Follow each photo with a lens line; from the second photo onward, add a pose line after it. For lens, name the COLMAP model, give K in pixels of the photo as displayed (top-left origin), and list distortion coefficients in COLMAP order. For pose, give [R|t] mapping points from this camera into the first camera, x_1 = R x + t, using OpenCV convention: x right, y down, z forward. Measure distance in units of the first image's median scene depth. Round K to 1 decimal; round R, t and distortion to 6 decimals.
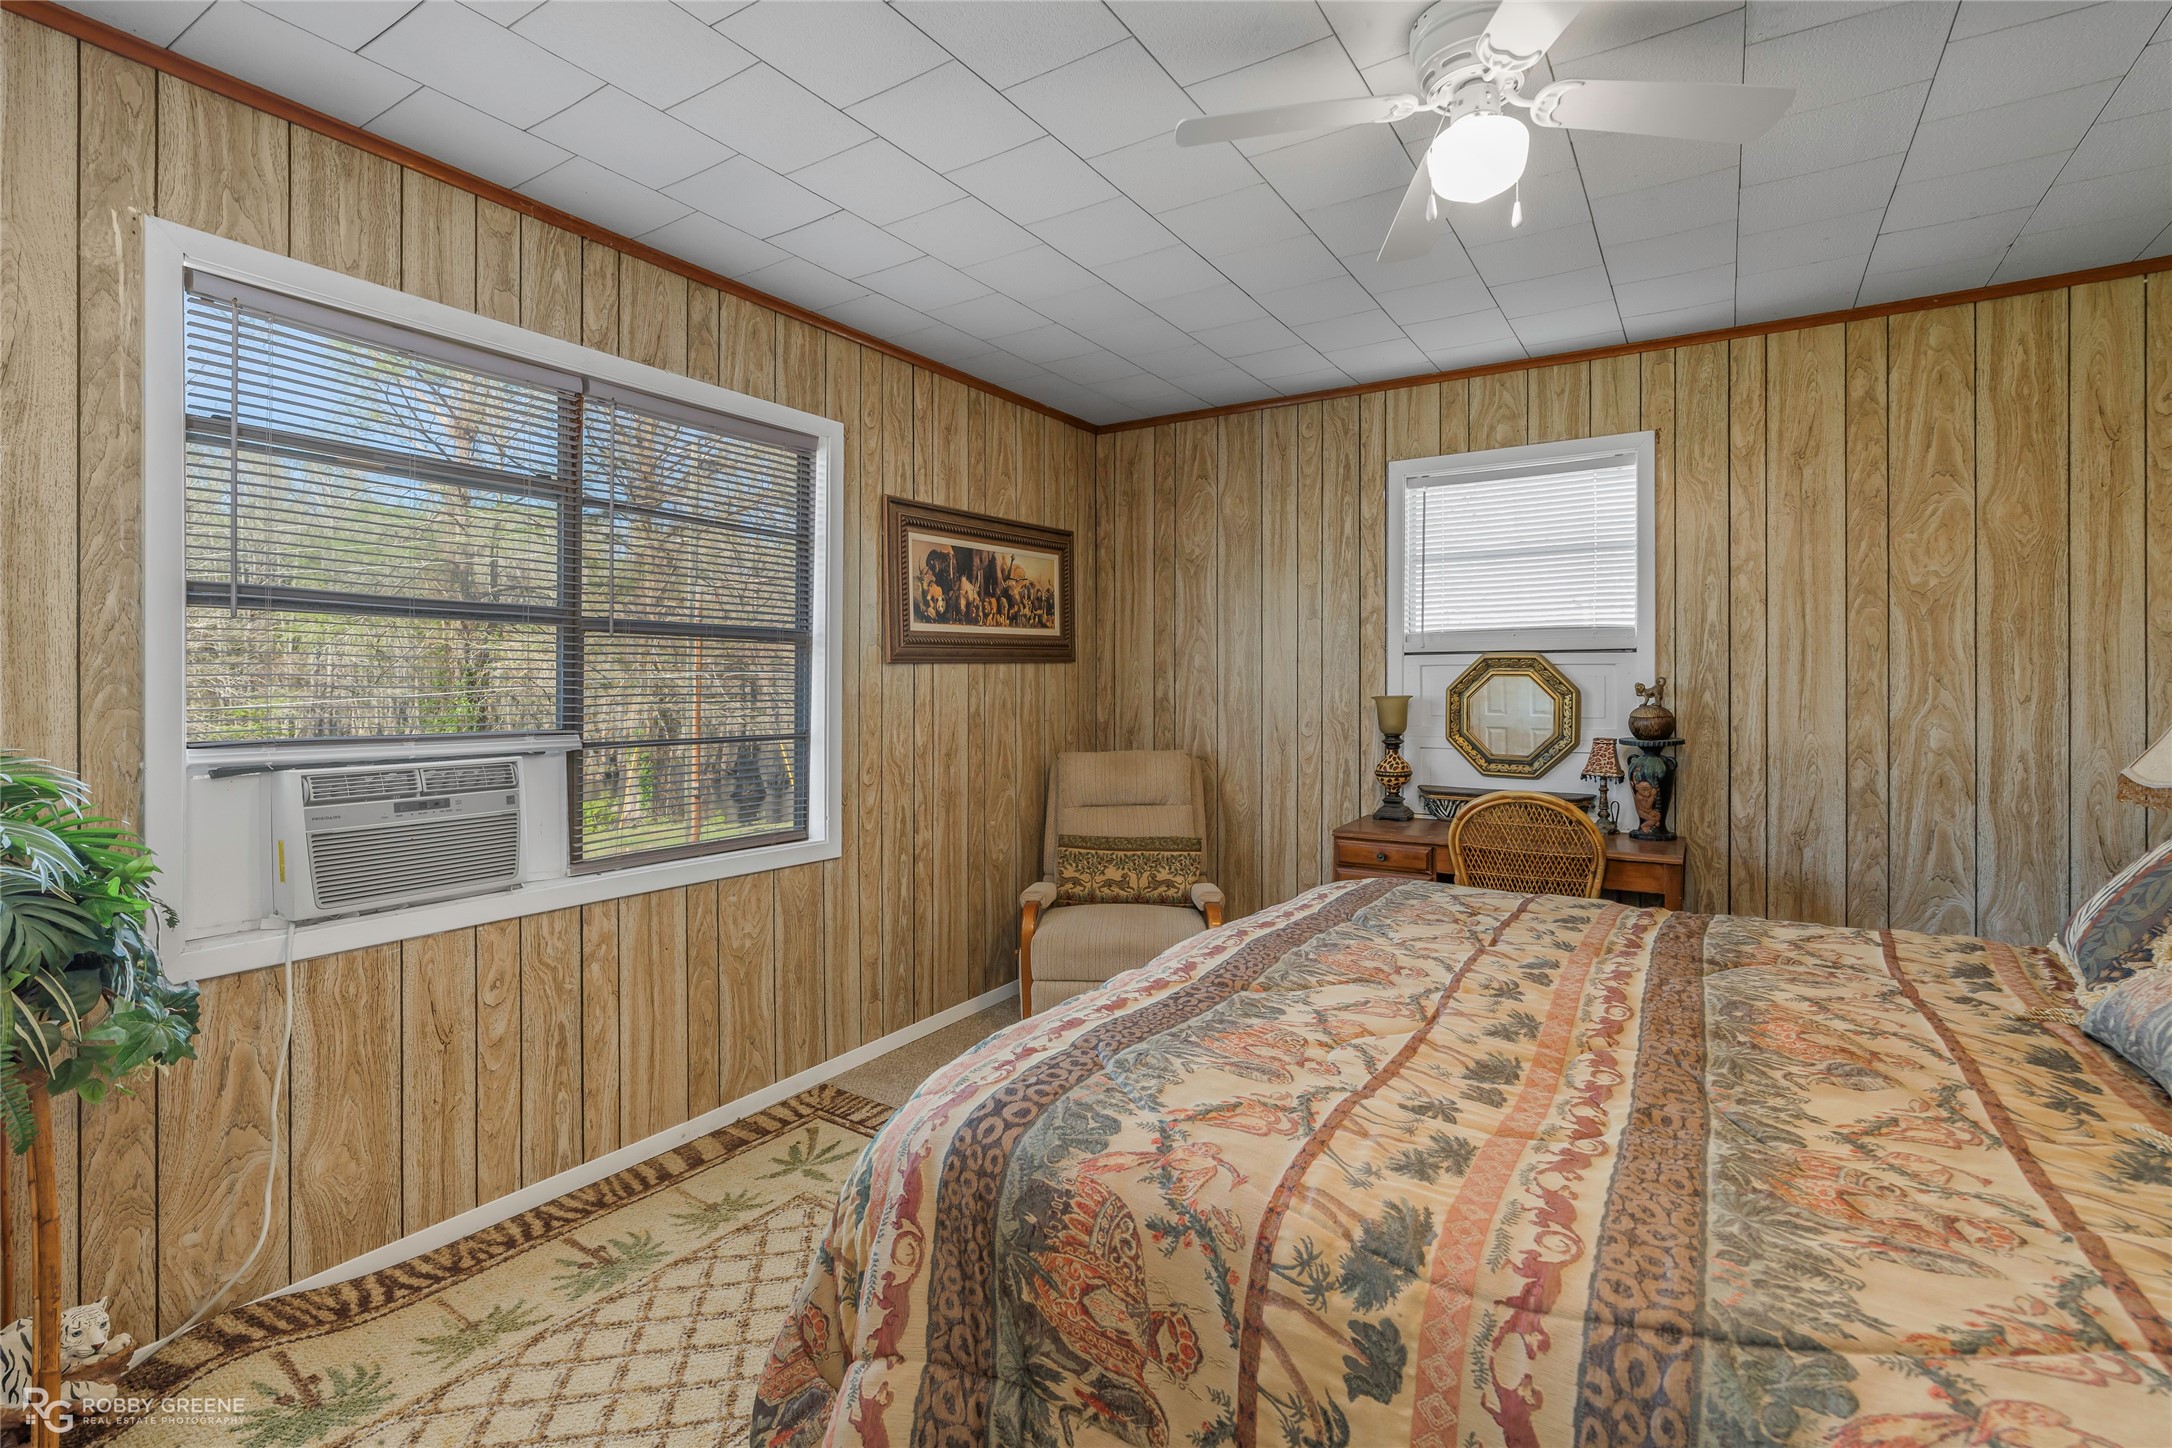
lens RADIAL K [[982.7, 0, 1090.5], [0, 982.7, 691.3], [0, 0, 1]] dist [-0.008492, 0.003276]
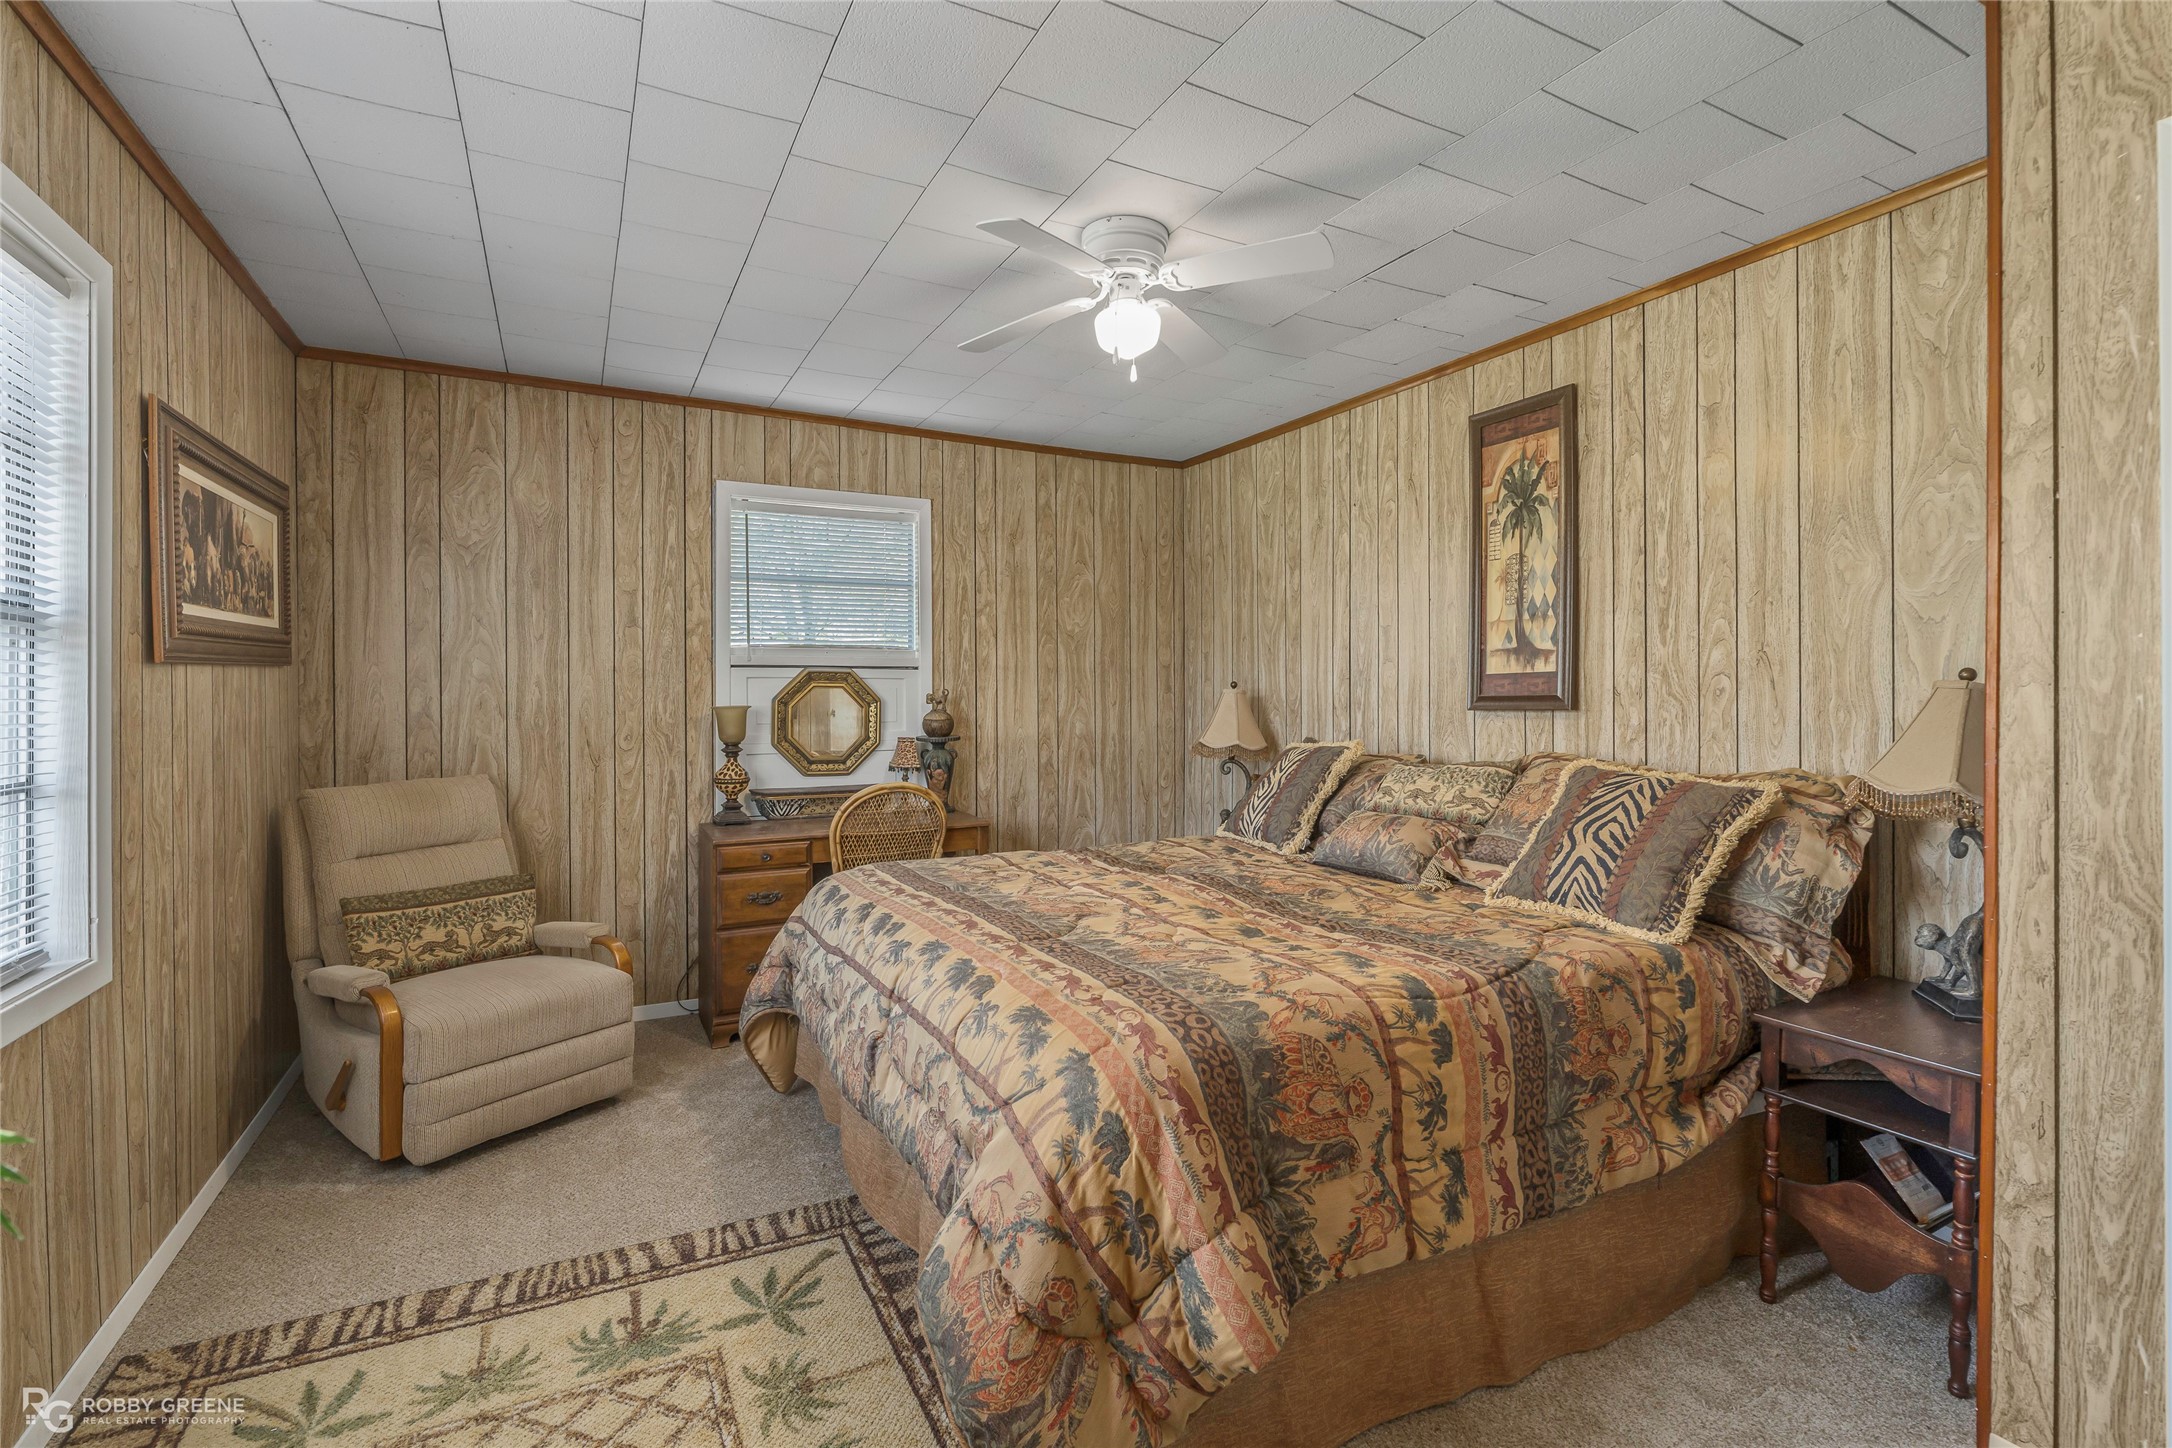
lens RADIAL K [[982.7, 0, 1083.5], [0, 982.7, 707.7], [0, 0, 1]] dist [-0.008492, 0.003276]
pose [[0.498586, -0.013118, 0.866741, -0.442749], [0.008957, 0.999910, 0.009981, -0.000892], [-0.866794, 0.002787, 0.498659, 0.166579]]
